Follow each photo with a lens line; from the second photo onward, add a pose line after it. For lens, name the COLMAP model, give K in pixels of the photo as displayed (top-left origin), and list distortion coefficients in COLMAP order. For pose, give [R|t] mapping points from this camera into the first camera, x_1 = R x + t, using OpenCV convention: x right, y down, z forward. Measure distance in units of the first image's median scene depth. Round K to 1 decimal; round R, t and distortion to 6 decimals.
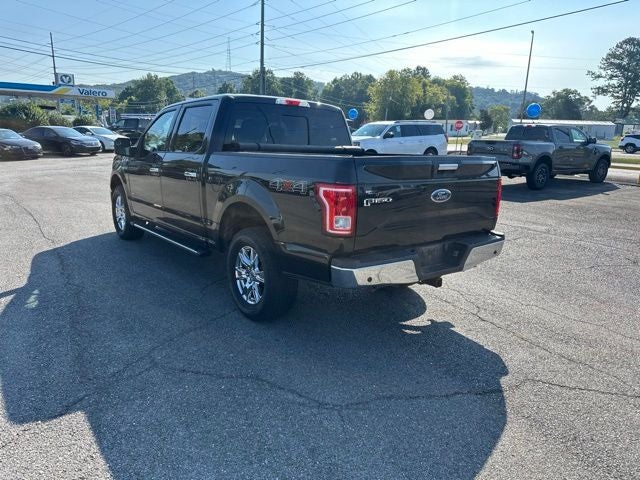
lens RADIAL K [[451.0, 0, 324.0], [0, 451.0, 239.8], [0, 0, 1]] dist [0.045028, -0.057700]
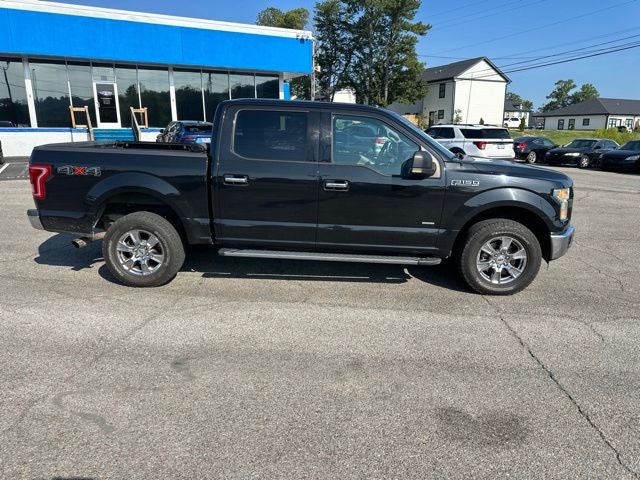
lens RADIAL K [[451.0, 0, 321.4], [0, 451.0, 235.0], [0, 0, 1]] dist [0.045028, -0.057700]
pose [[-0.662784, 0.136224, -0.736315, 0.677682], [-0.194713, 0.918135, 0.345130, -0.454059], [0.723052, 0.372117, -0.582001, 1.996427]]
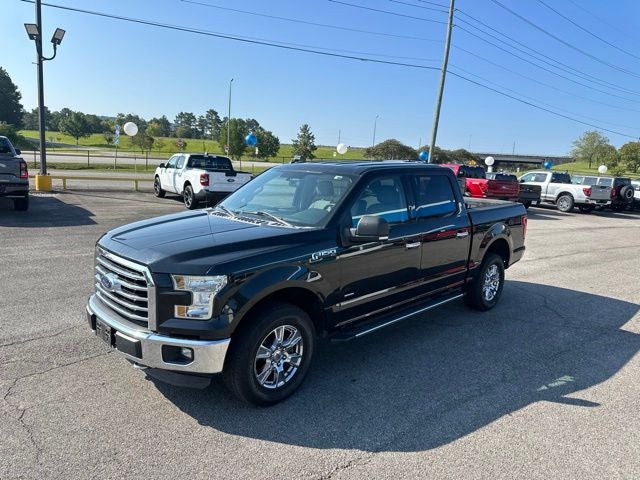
lens RADIAL K [[452.2, 0, 327.5], [0, 452.2, 235.0], [0, 0, 1]] dist [0.041303, -0.055090]
pose [[-0.117368, -0.195702, 0.973615, -1.376549], [0.163558, 0.963193, 0.213324, -0.440410], [-0.979527, 0.184280, -0.081039, 1.399840]]
